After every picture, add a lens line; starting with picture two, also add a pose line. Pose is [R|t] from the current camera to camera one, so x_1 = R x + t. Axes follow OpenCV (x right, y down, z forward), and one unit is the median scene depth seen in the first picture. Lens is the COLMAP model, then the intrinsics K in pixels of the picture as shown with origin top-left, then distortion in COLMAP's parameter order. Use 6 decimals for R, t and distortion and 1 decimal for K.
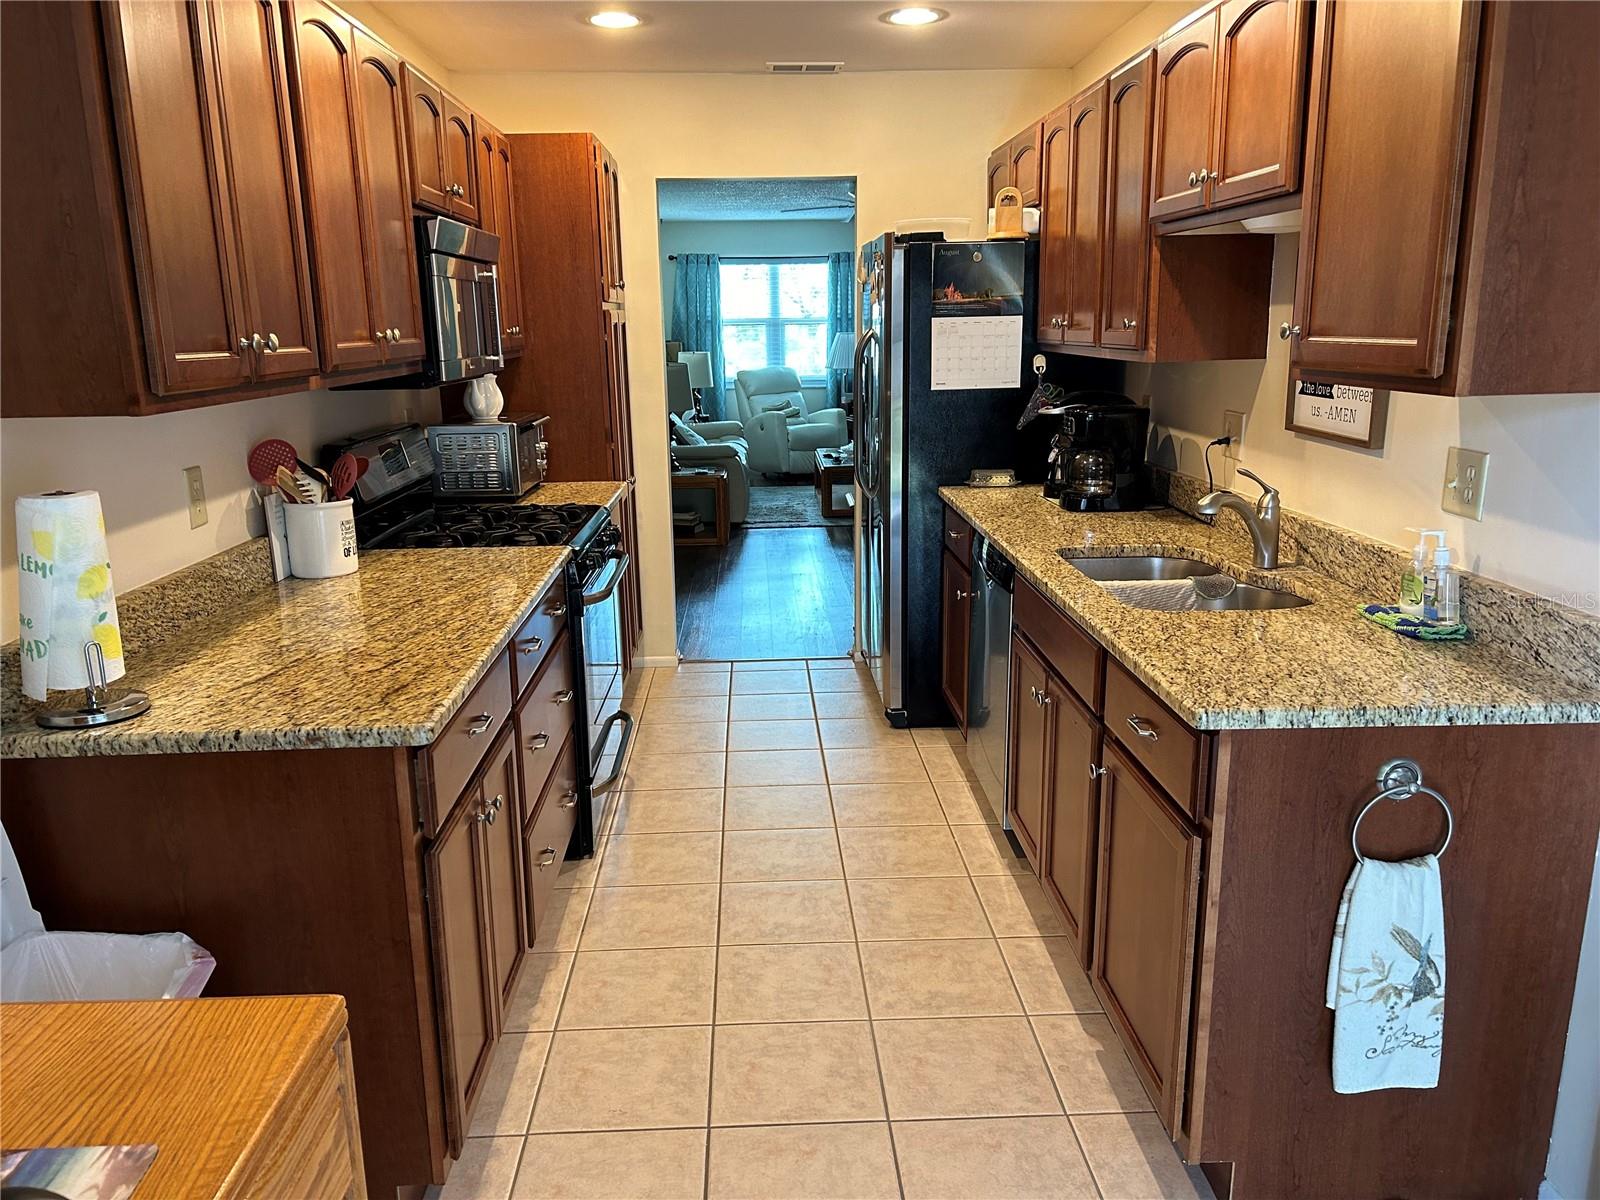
lens RADIAL K [[1202.4, 0, 796.2], [0, 1202.4, 603.2], [0, 0, 1]] dist [0.075344, -0.090936]
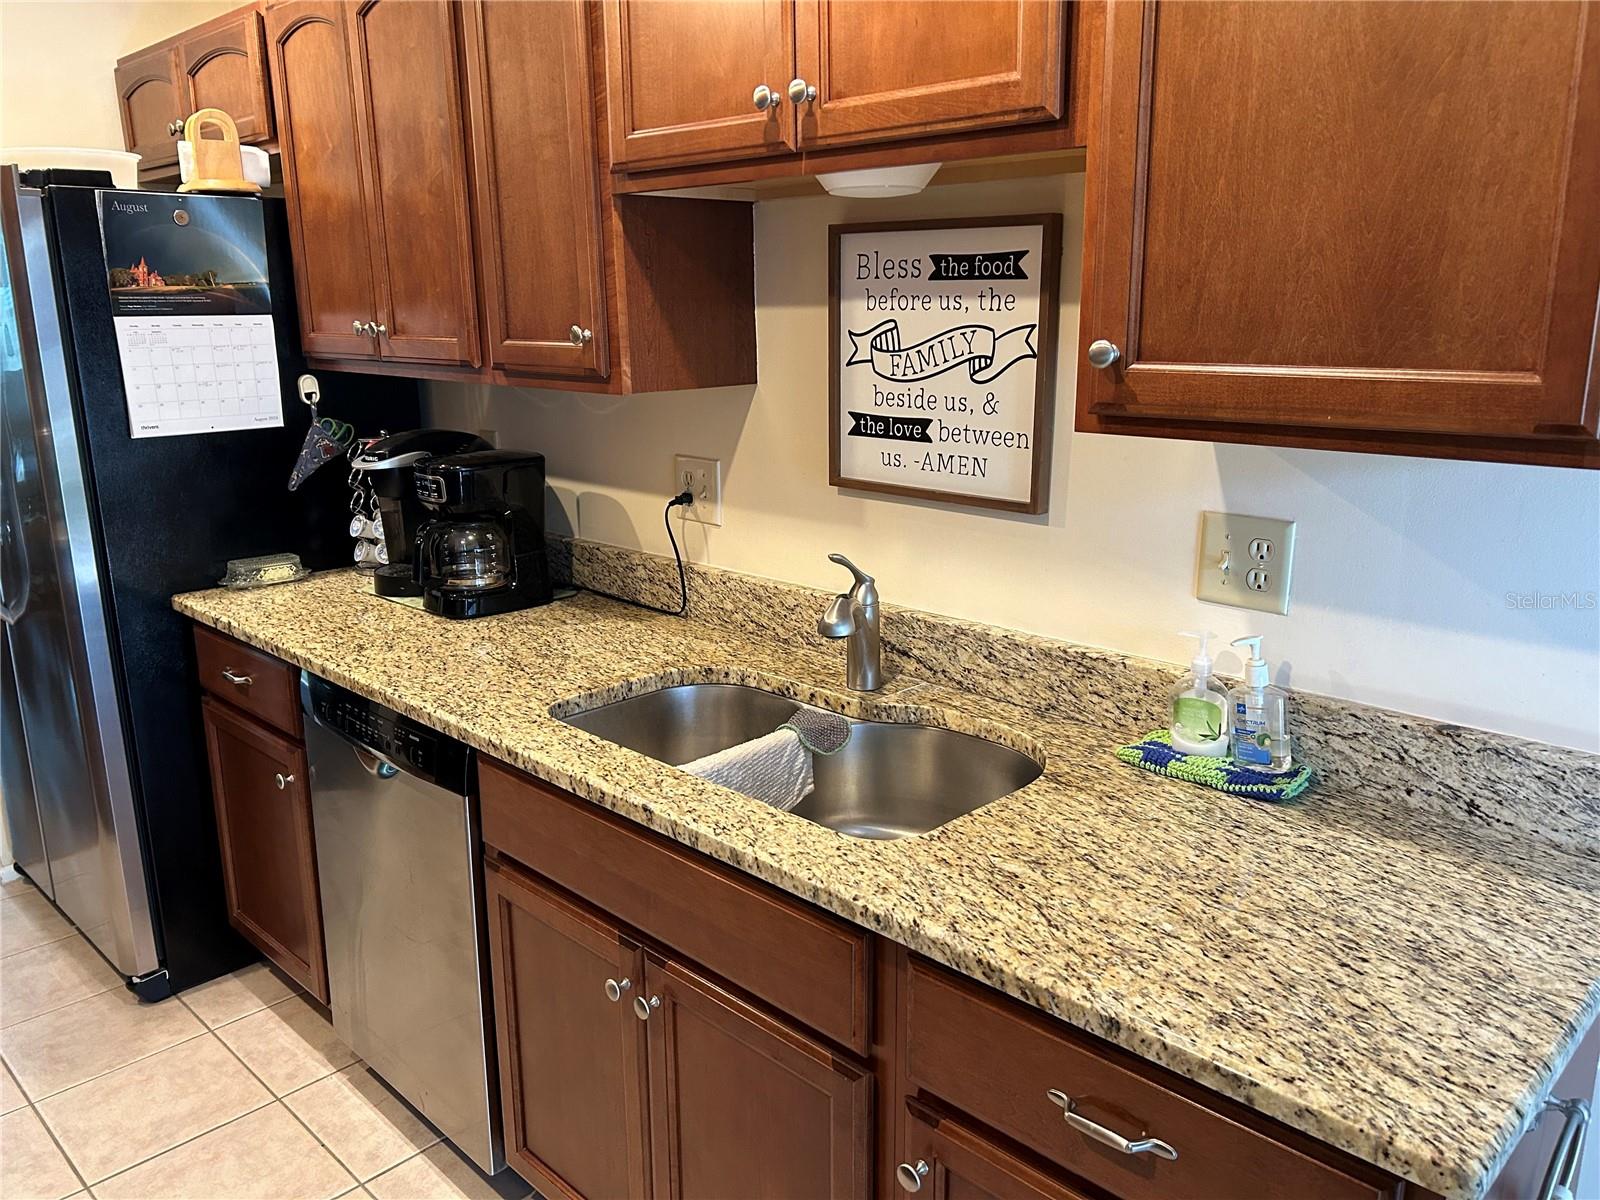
lens RADIAL K [[1205.2, 0, 804.2], [0, 1205.2, 597.7], [0, 0, 1]] dist [0.075402, -0.086029]
pose [[0.728290, -0.155937, 0.667291, -0.082694], [0.156378, 0.985890, 0.059716, -0.117198], [-0.667188, 0.060859, 0.742399, 0.473141]]
